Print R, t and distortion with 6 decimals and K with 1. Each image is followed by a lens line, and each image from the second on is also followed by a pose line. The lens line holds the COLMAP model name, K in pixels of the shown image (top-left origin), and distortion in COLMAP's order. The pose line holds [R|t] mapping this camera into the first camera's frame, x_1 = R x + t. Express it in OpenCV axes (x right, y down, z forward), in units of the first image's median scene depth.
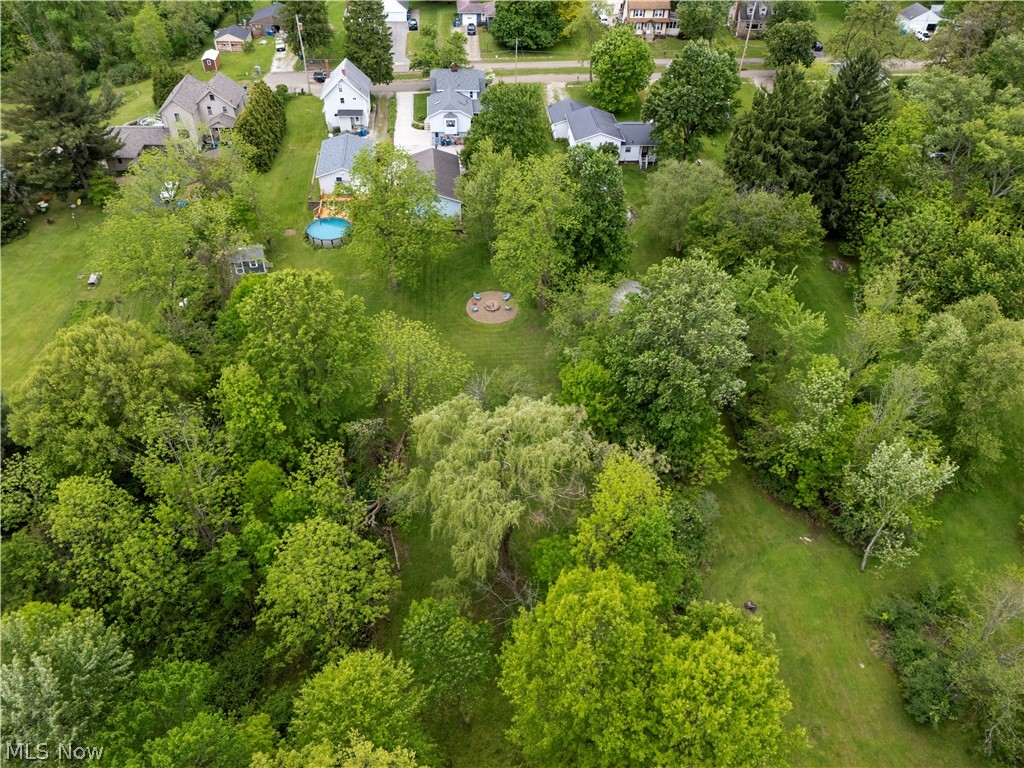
lens RADIAL K [[748.1, 0, 517.3], [0, 748.1, 386.0], [0, 0, 1]] dist [0.063754, -0.060993]
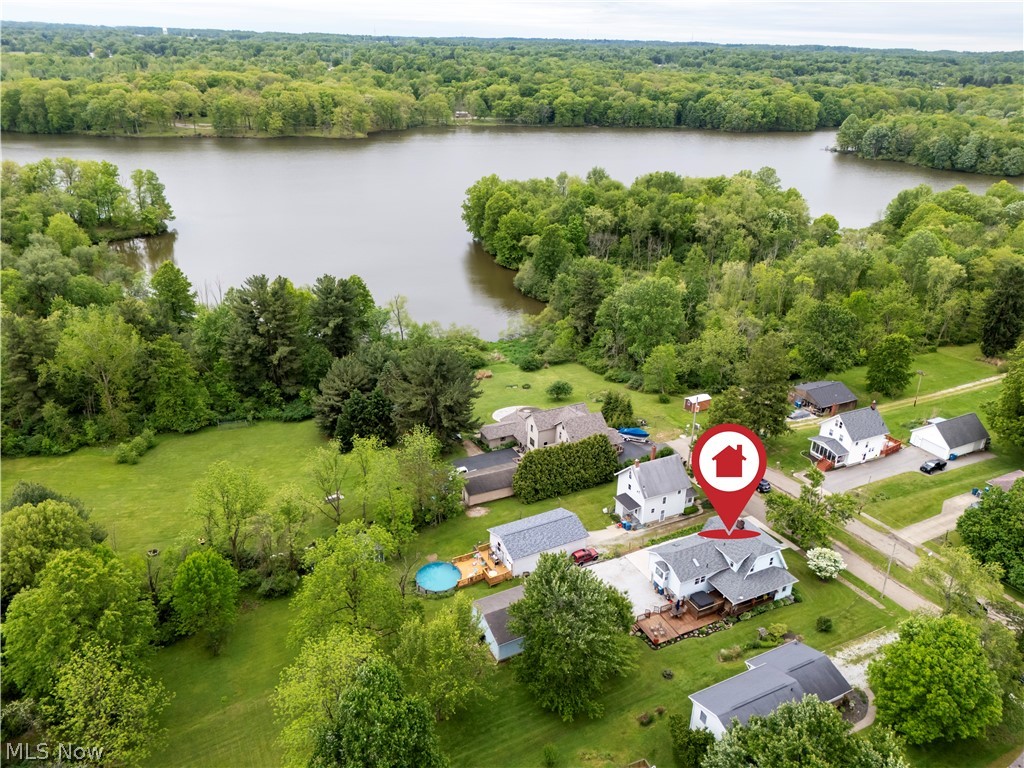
lens RADIAL K [[748.1, 0, 517.3], [0, 748.1, 386.0], [0, 0, 1]] dist [0.063754, -0.060993]
pose [[0.377930, 0.363903, -0.851319, 0.362484], [-0.624471, 0.779053, 0.055788, -0.358960], [0.683524, 0.510539, 0.521674, 0.305503]]
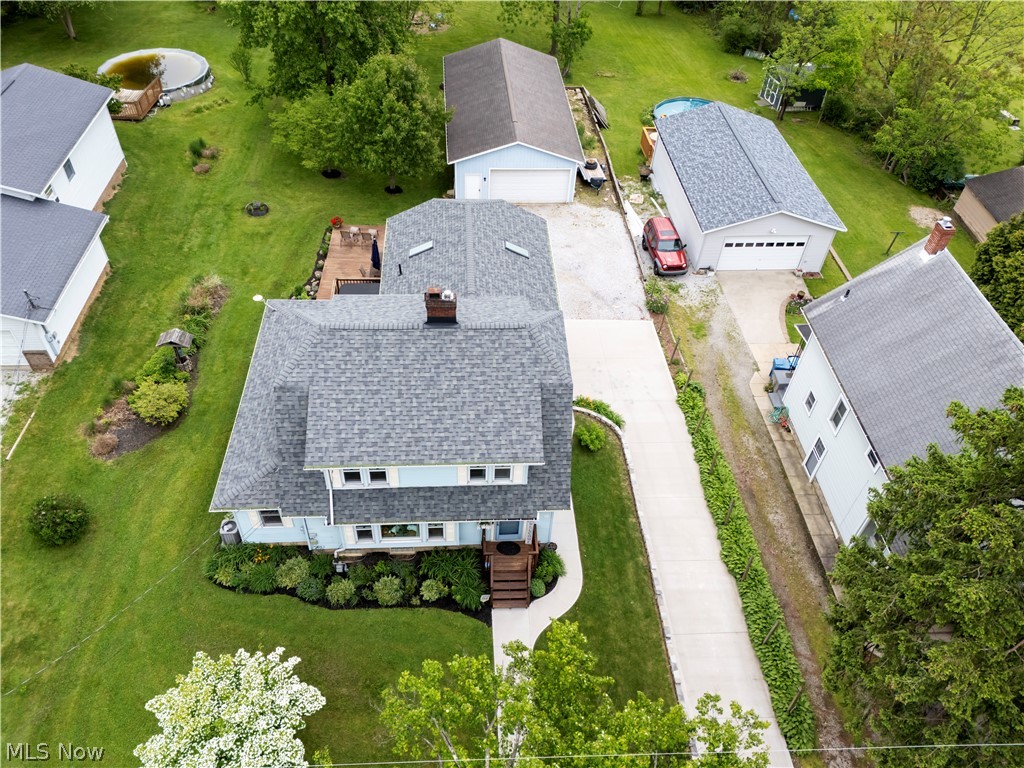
lens RADIAL K [[748.1, 0, 517.3], [0, 748.1, 386.0], [0, 0, 1]] dist [0.063754, -0.060993]
pose [[-0.996514, -0.073757, -0.038975, -0.080278], [-0.043654, 0.062924, 0.997063, -0.505098], [-0.071088, 0.995289, -0.065924, 0.855606]]
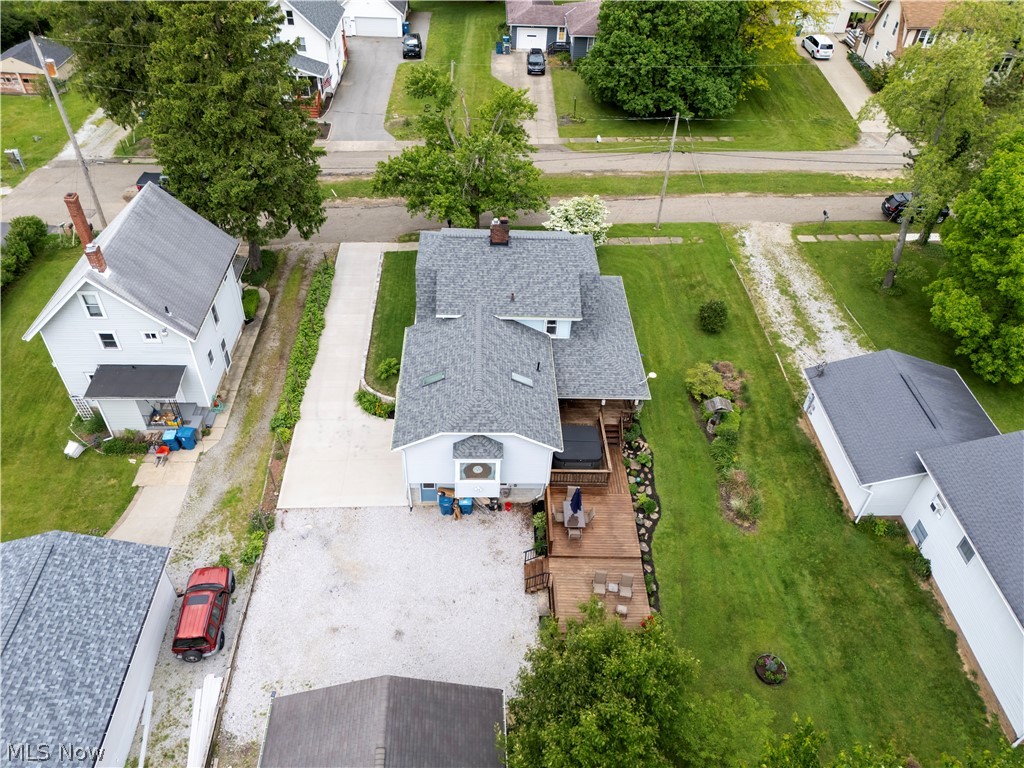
lens RADIAL K [[748.1, 0, 517.3], [0, 748.1, 386.0], [0, 0, 1]] dist [0.063754, -0.060993]
pose [[0.998644, 0.042465, -0.030114, -0.053980], [-0.042173, 0.999058, 0.010242, -0.302990], [0.030521, -0.008958, 0.999494, 0.585438]]
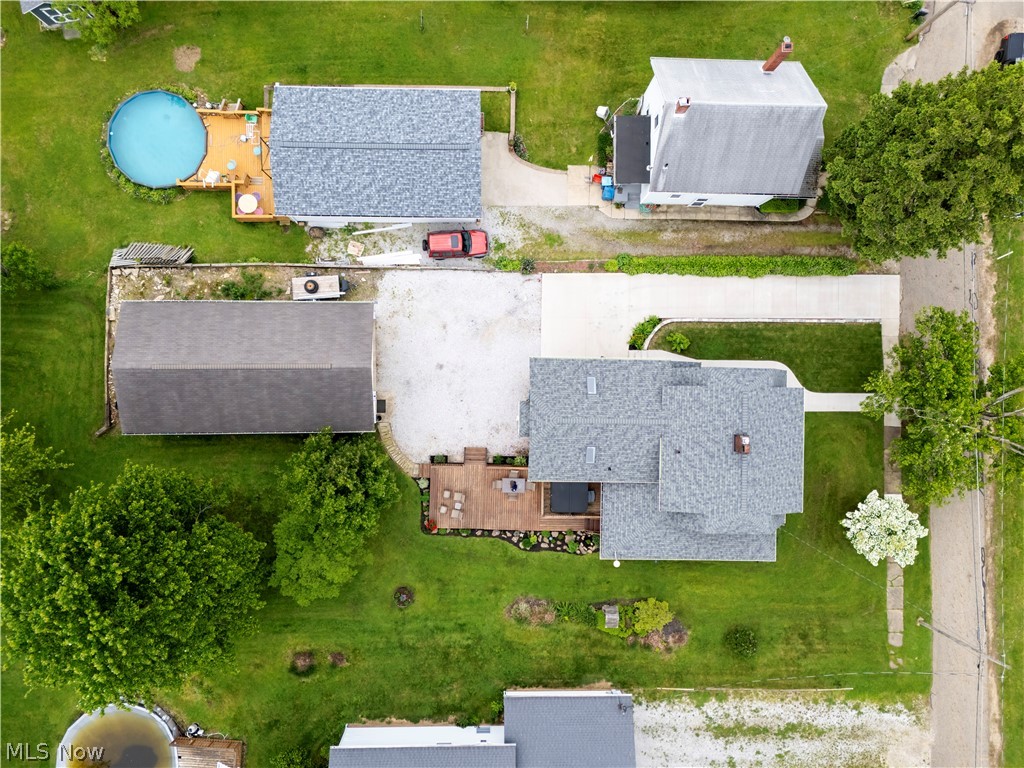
lens RADIAL K [[748.1, 0, 517.3], [0, 748.1, 386.0], [0, 0, 1]] dist [0.063754, -0.060993]
pose [[-0.098809, 0.994164, -0.043292, -0.070130], [-0.693247, -0.037561, 0.719721, -0.485444], [0.713894, 0.101127, 0.692913, 0.589000]]
